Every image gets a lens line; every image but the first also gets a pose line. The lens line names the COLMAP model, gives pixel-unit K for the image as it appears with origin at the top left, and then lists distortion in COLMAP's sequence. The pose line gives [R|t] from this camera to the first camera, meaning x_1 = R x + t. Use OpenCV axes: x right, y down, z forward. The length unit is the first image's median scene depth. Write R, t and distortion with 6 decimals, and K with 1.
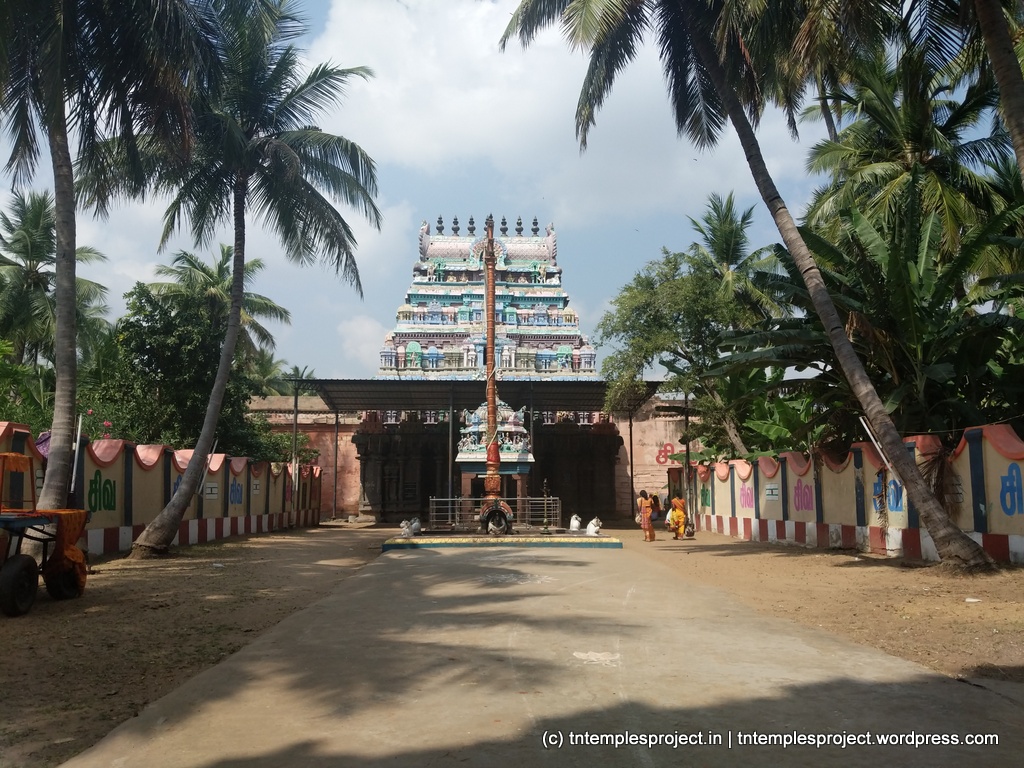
lens RADIAL K [[831.3, 0, 512.6], [0, 831.3, 386.0], [0, 0, 1]] dist [0.052394, -0.093856]
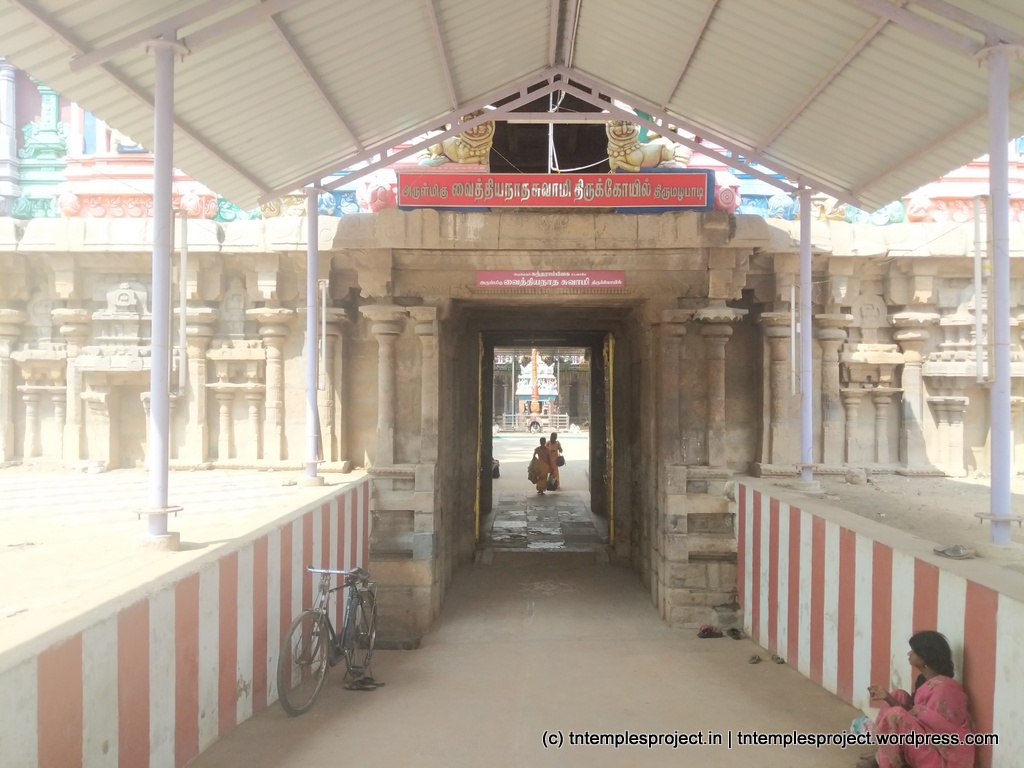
lens RADIAL K [[831.3, 0, 518.9], [0, 831.3, 383.0], [0, 0, 1]] dist [0.052394, -0.093856]
pose [[0.997669, 0.000953, -0.068238, 0.064310], [0.006569, 0.993919, 0.109915, -0.135745], [0.067928, -0.110107, 0.991596, -0.819020]]
